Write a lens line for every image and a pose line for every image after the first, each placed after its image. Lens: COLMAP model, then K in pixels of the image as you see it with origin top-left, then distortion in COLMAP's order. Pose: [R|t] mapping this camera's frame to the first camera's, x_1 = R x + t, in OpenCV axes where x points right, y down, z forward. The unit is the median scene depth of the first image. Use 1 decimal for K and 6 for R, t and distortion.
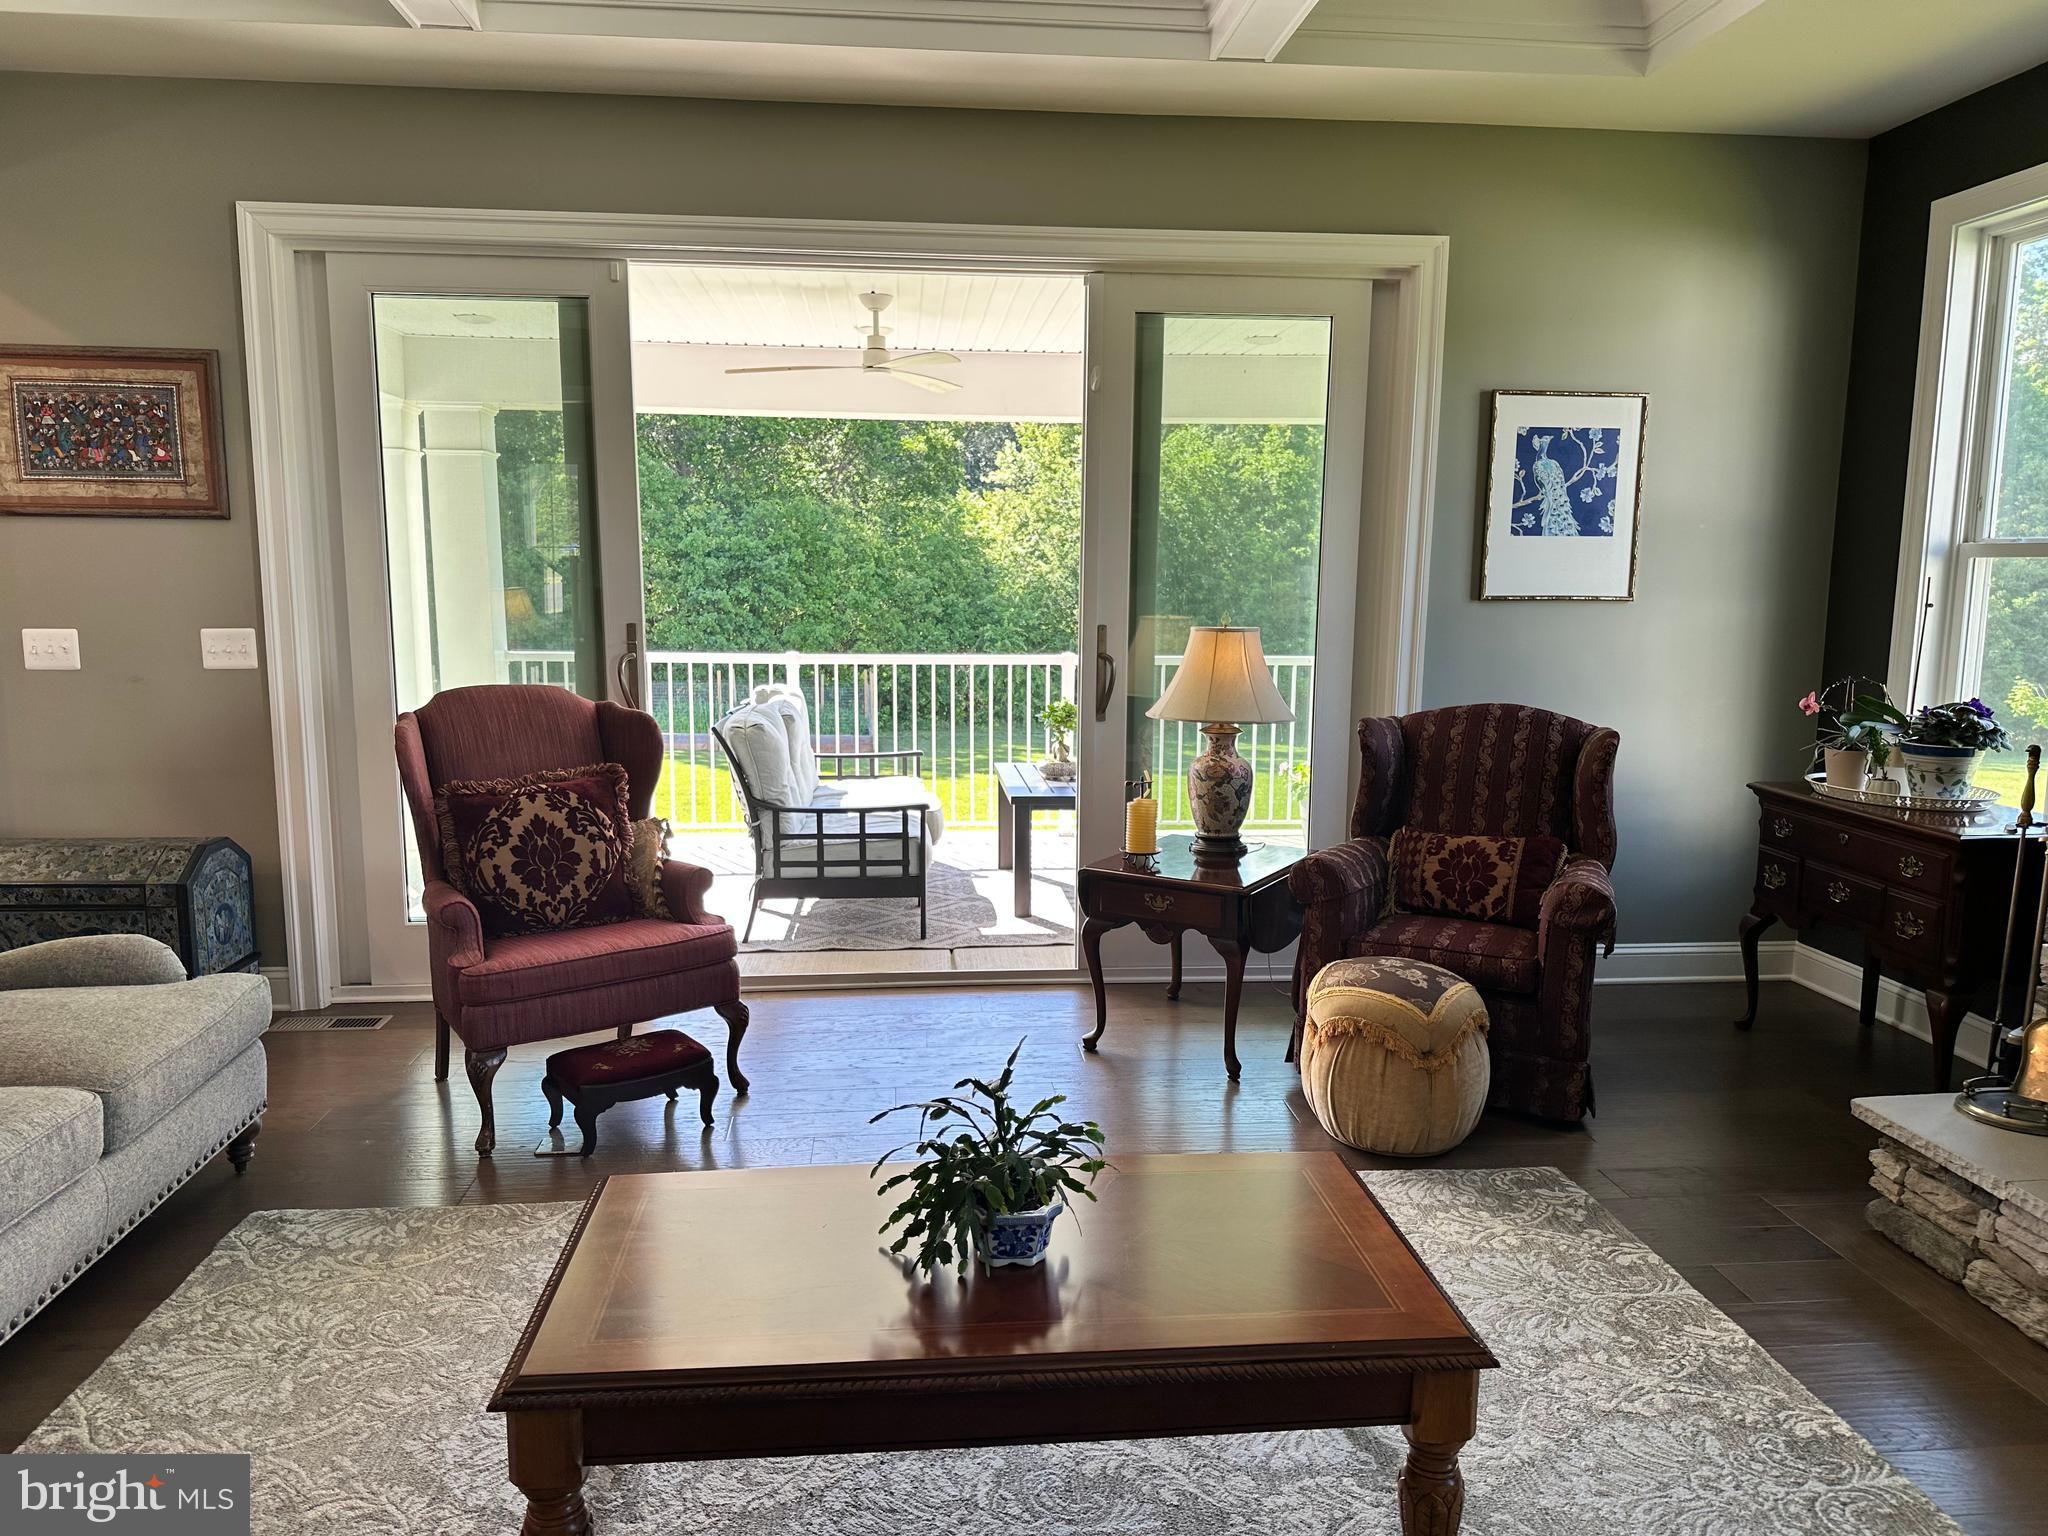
lens RADIAL K [[1413.8, 0, 1024.0], [0, 1413.8, 768.0], [0, 0, 1]] dist [0.098553, -0.135901]
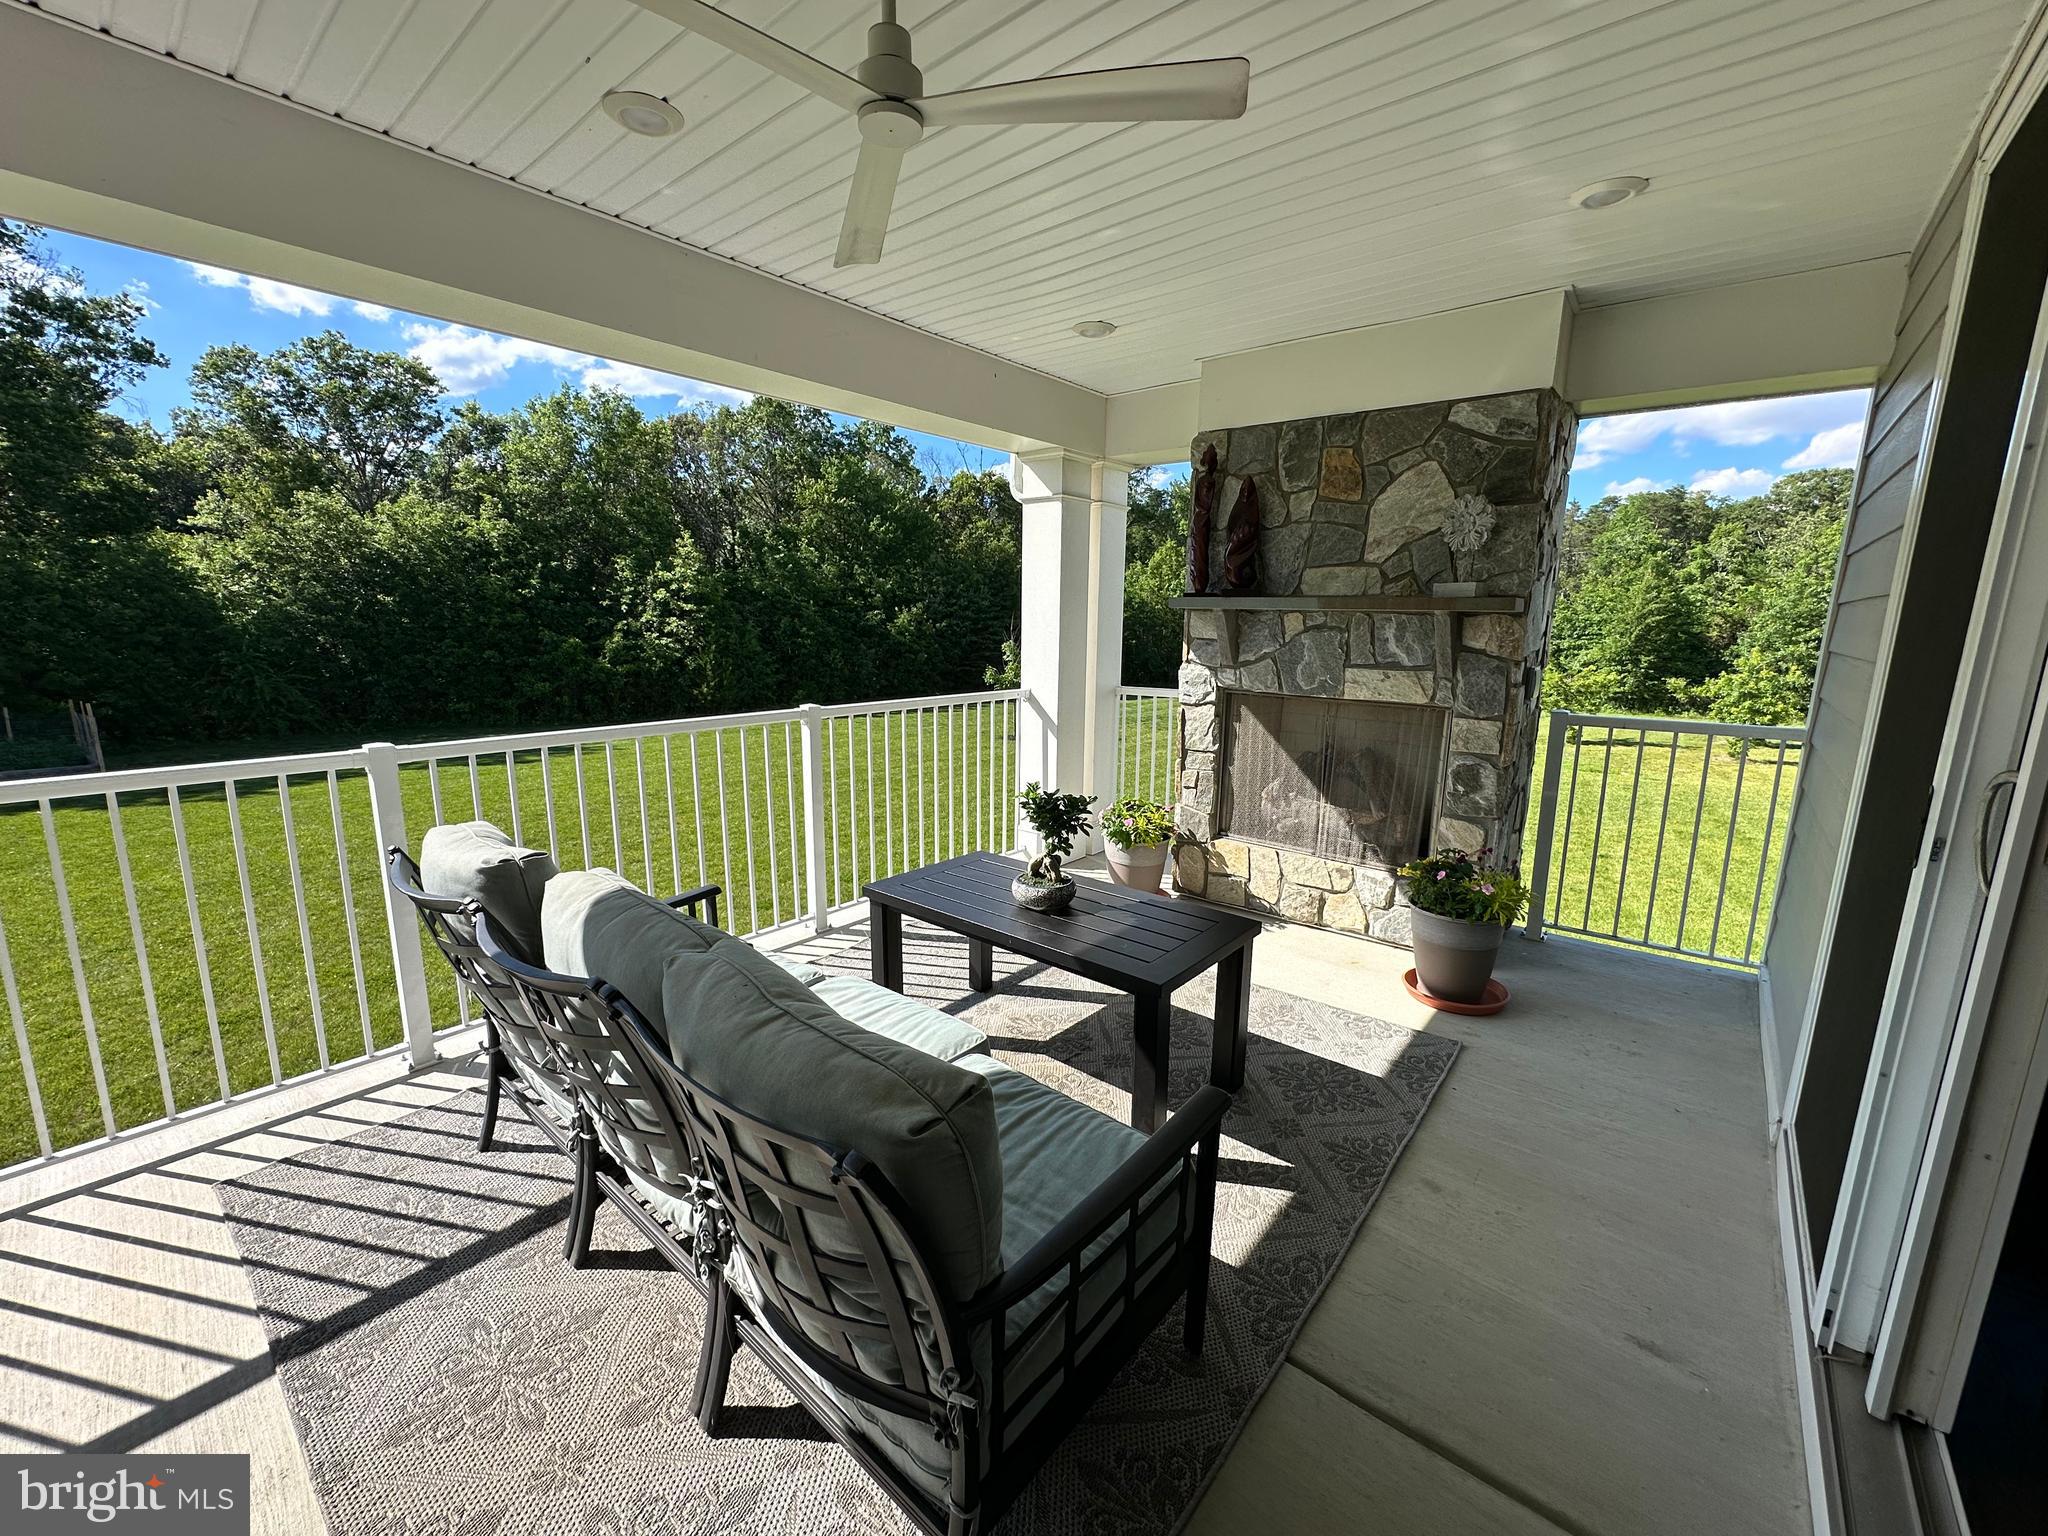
lens RADIAL K [[815.1, 0, 1020.0], [0, 815.1, 760.7], [0, 0, 1]] dist [0.000091, 0.000207]
pose [[0.712960, -0.122609, 0.690402, -0.388863], [0.089911, 0.992452, 0.083401, -0.151094], [-0.695416, 0.002613, 0.718602, 1.149787]]
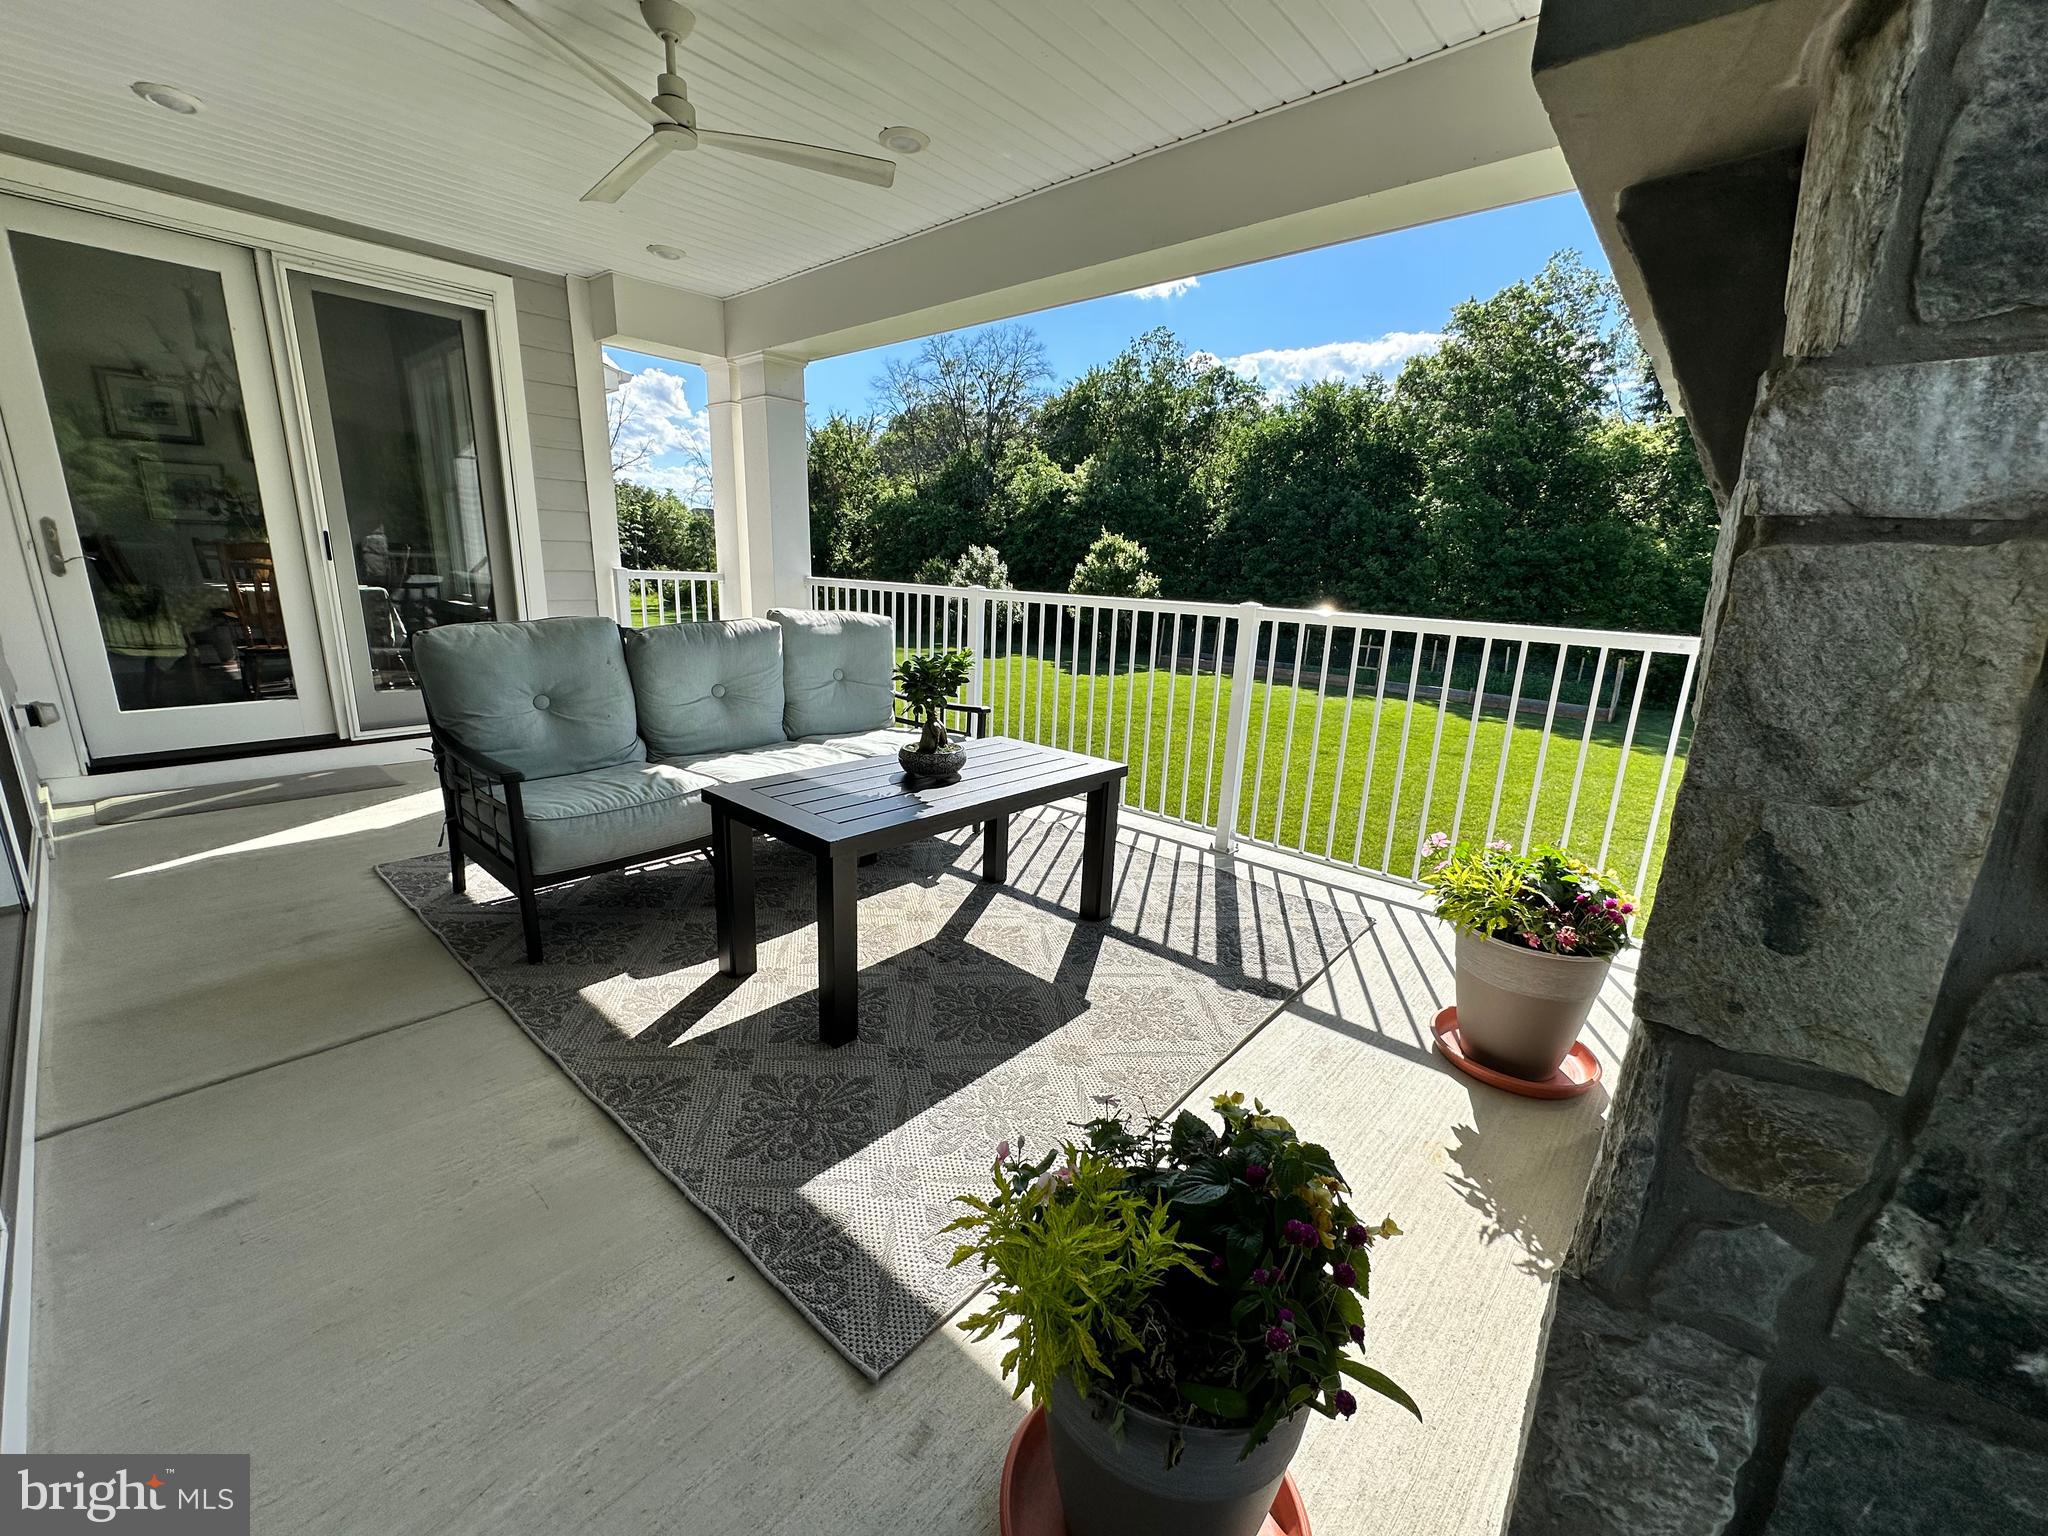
lens RADIAL K [[815.1, 0, 1020.0], [0, 815.1, 760.7], [0, 0, 1]] dist [0.000091, 0.000207]
pose [[0.686431, 0.188002, -0.702472, 0.483194], [-0.130214, 0.982167, 0.135616, -0.086293], [0.715441, -0.001620, 0.698671, 1.219808]]
